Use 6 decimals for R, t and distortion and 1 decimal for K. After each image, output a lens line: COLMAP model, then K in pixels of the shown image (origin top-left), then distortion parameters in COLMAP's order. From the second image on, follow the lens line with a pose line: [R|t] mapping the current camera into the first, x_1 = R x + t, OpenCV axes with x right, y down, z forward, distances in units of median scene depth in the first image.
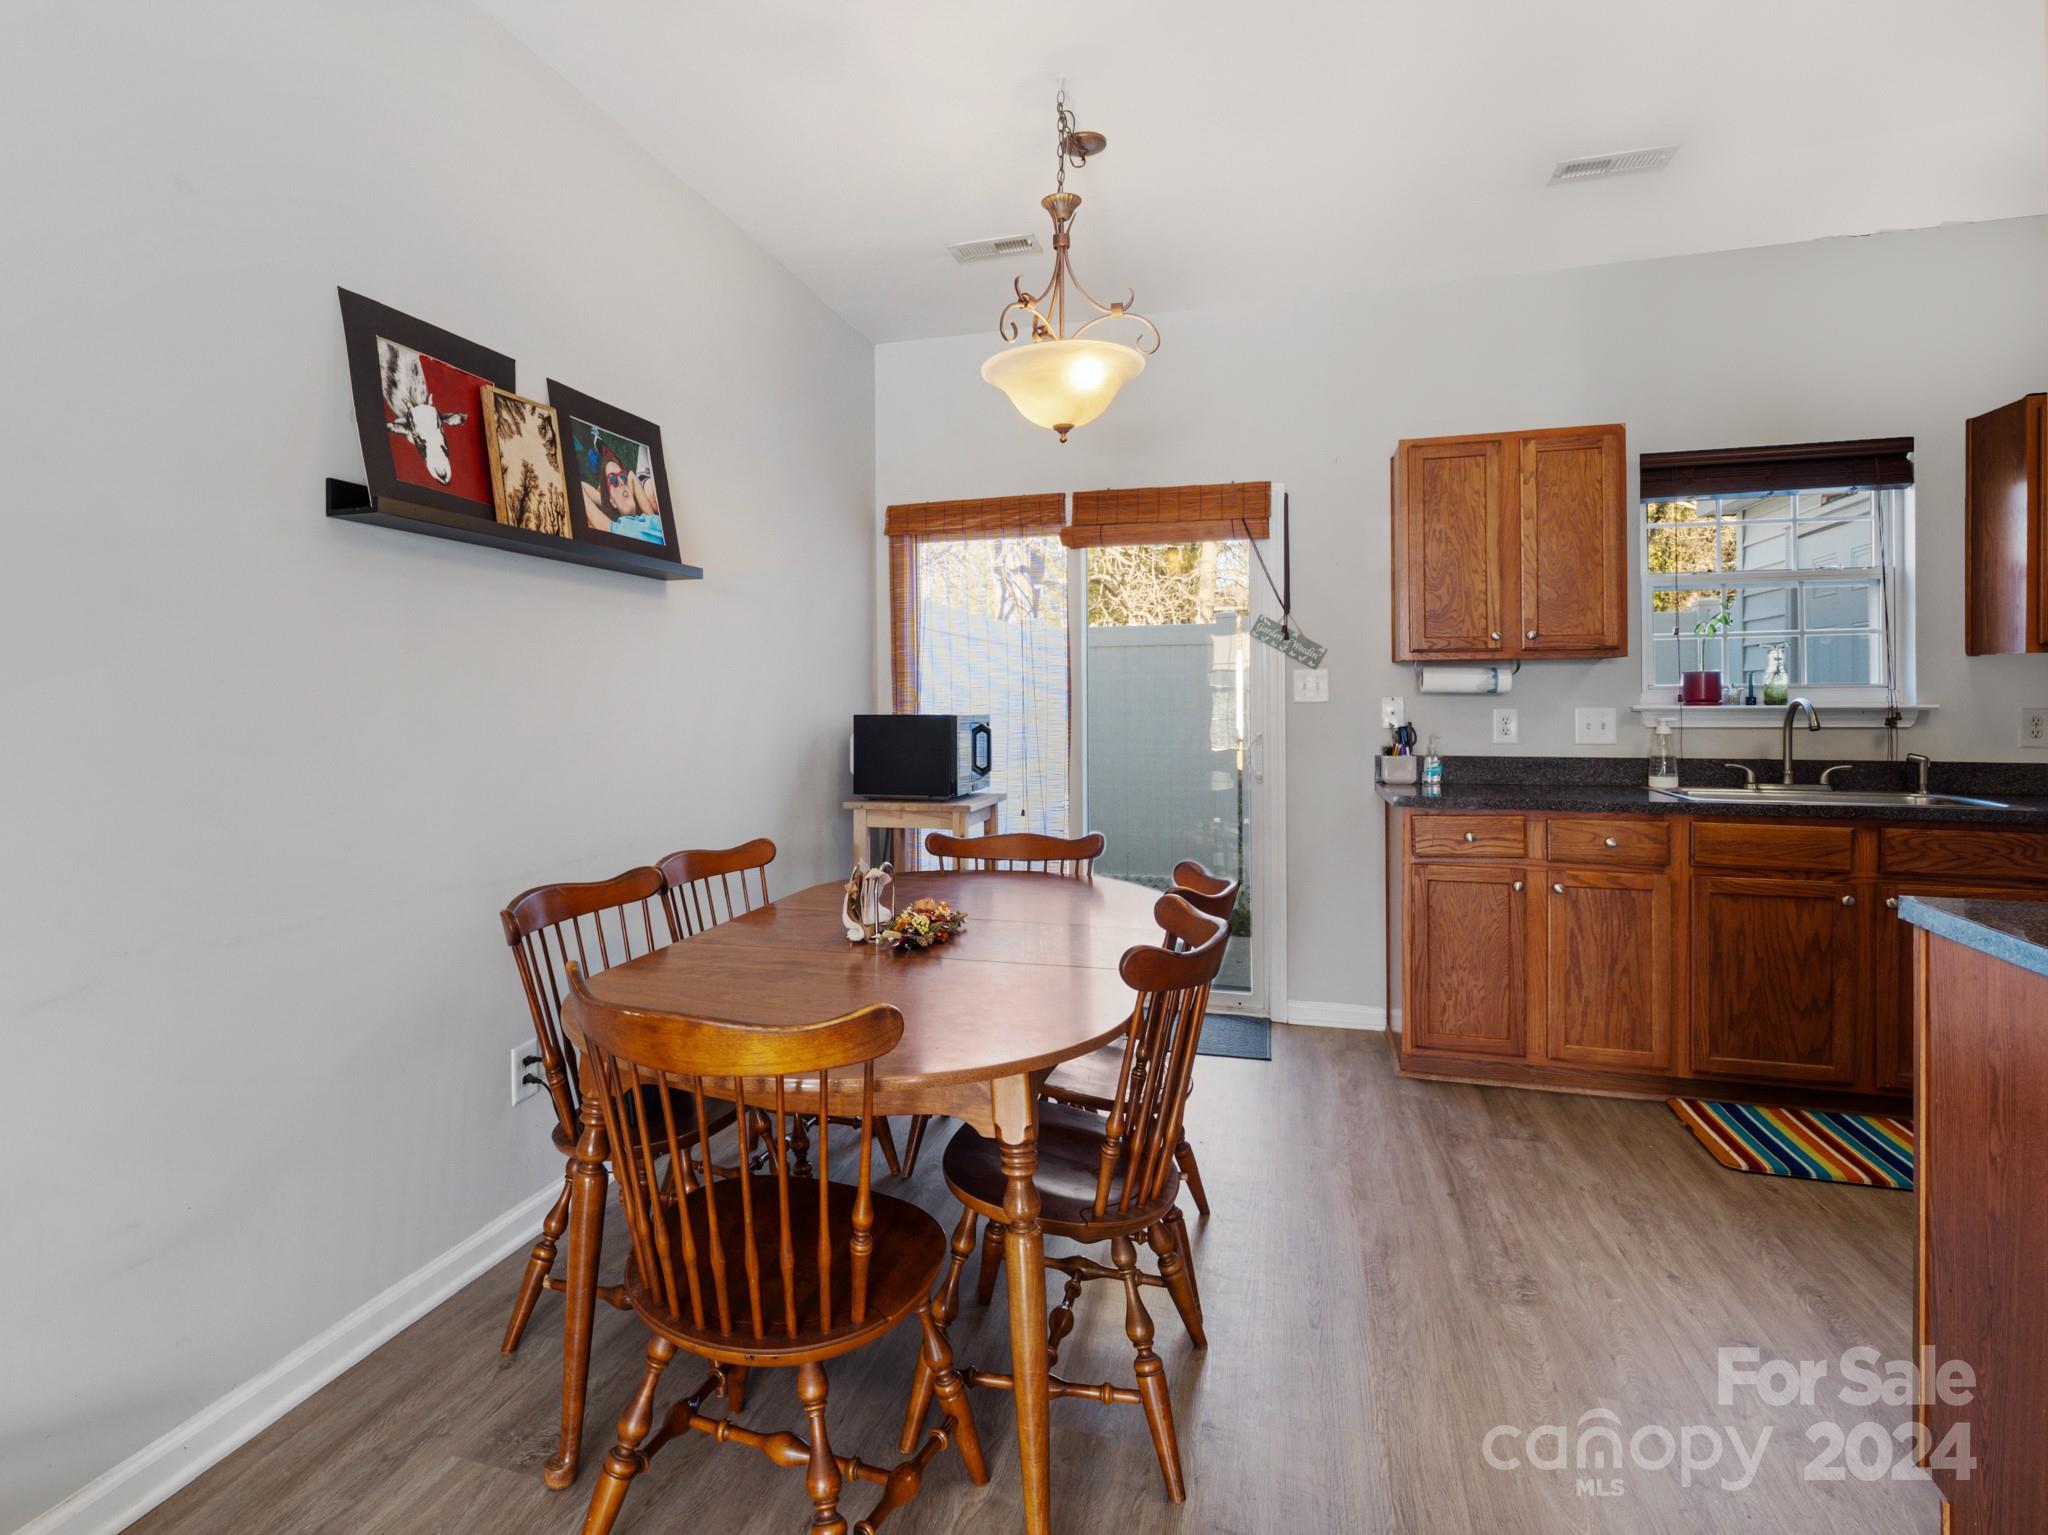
lens RADIAL K [[1091.2, 0, 937.1], [0, 1091.2, 695.6], [0, 0, 1]] dist [-0.004288, -0.001742]
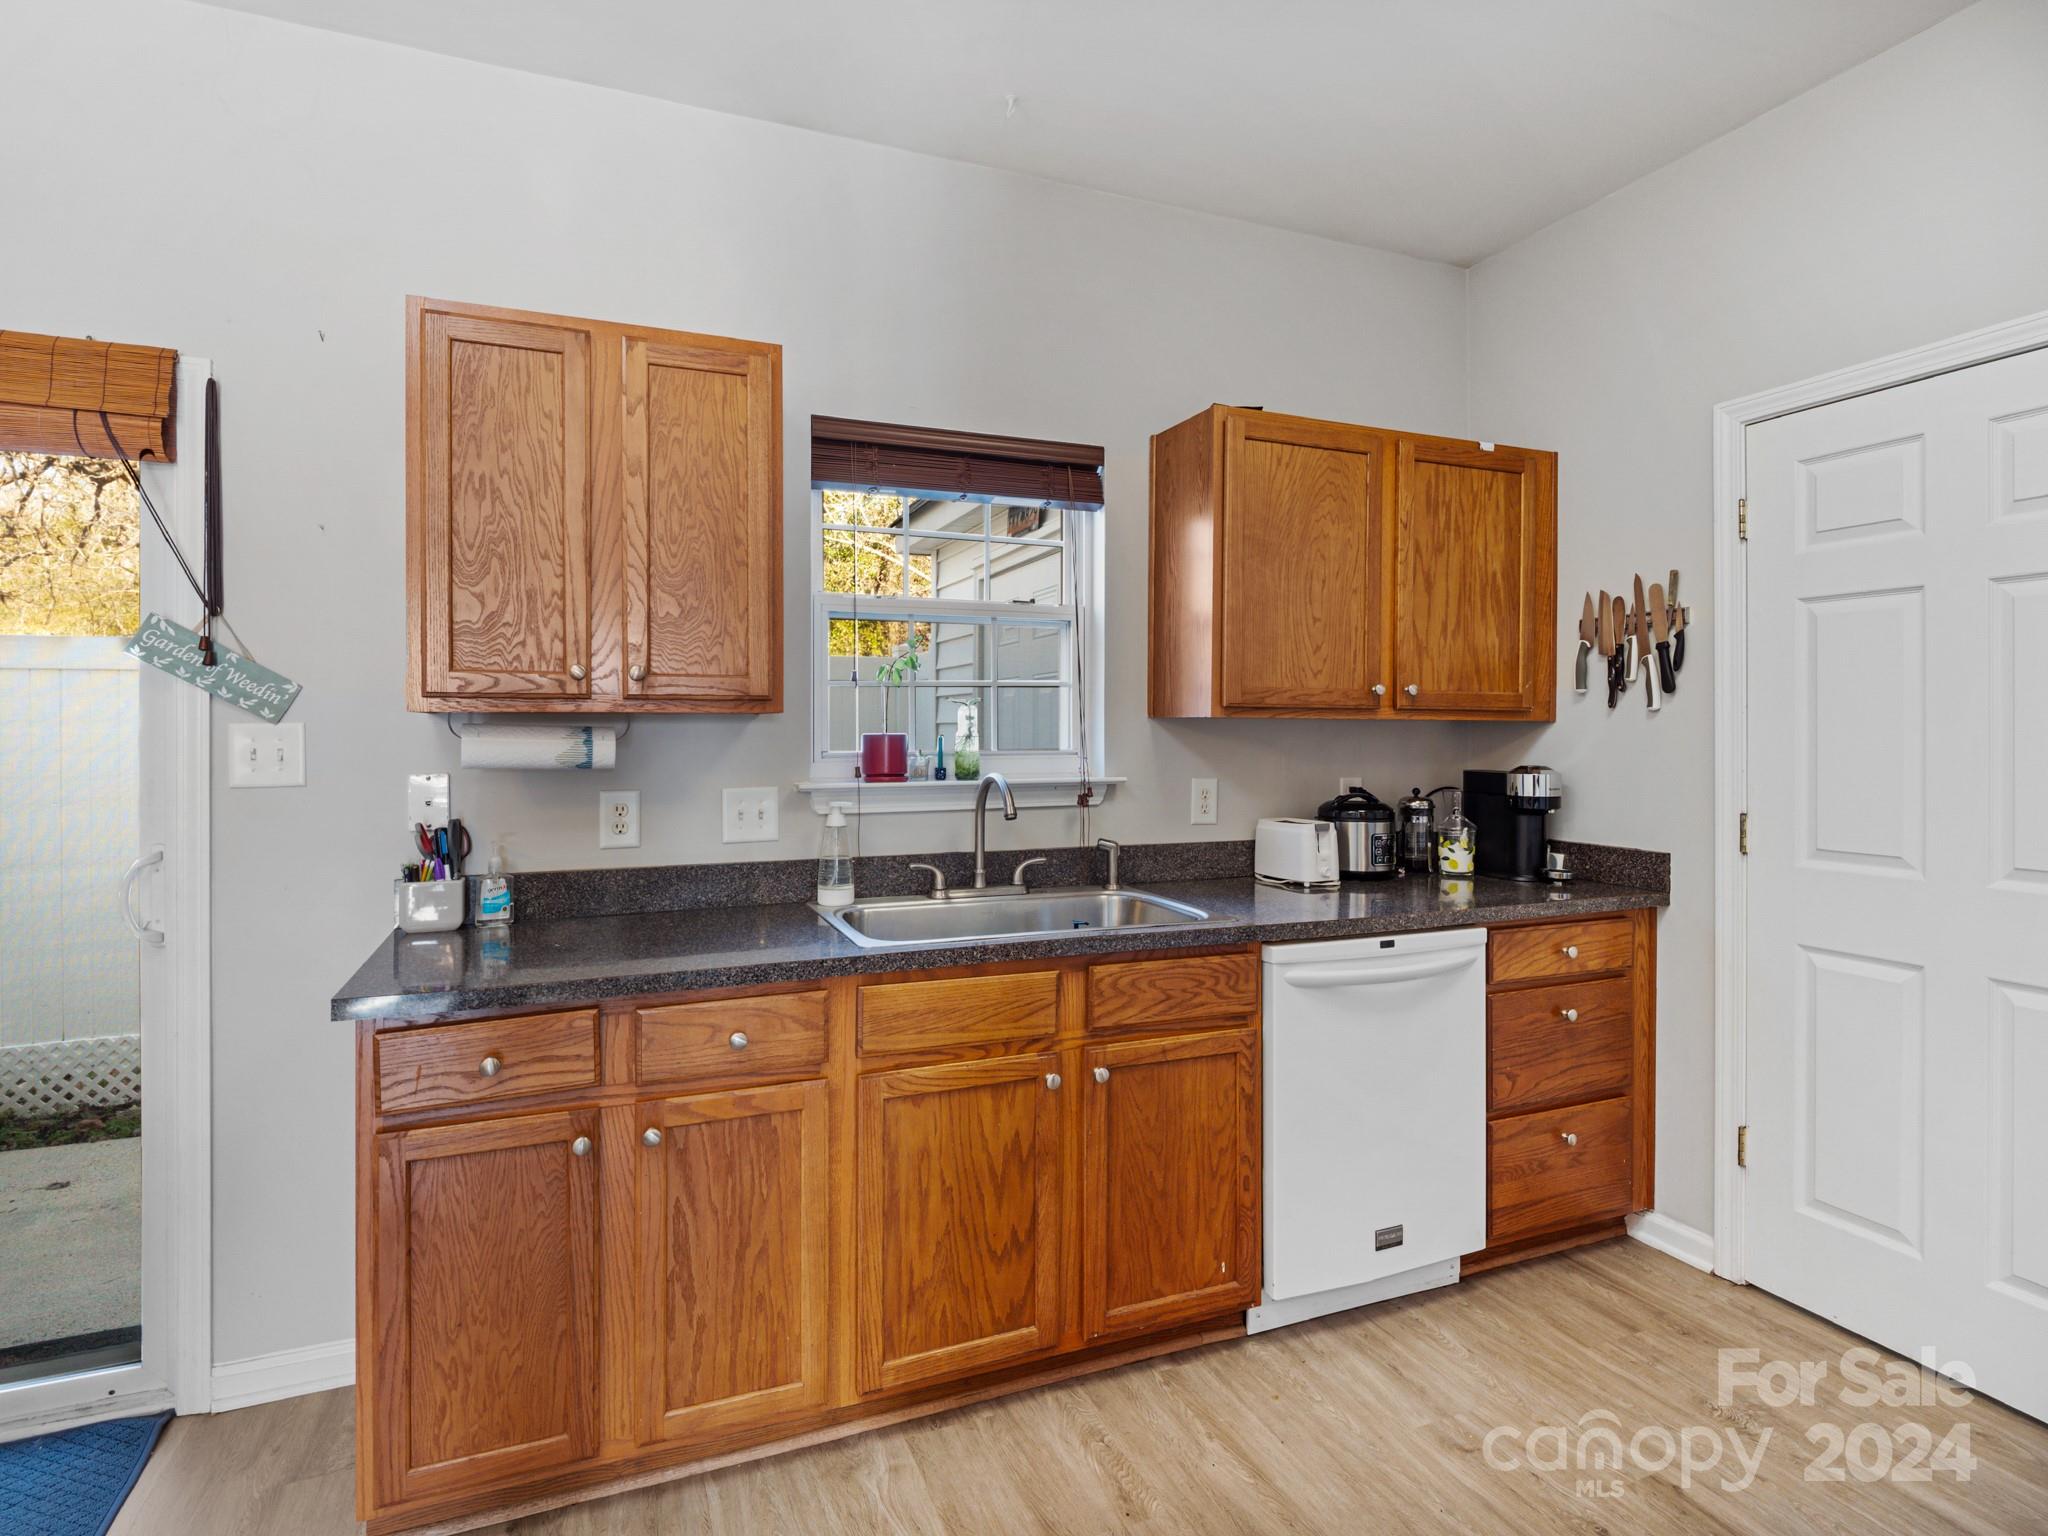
lens RADIAL K [[1043.1, 0, 992.8], [0, 1043.1, 732.5], [0, 0, 1]] dist [-0.000521, -0.000188]
pose [[0.772849, 0.003647, 0.634579, 0.368466], [-0.004424, 0.999990, -0.000360, -0.026409], [-0.634574, -0.002529, 0.772858, 0.486126]]
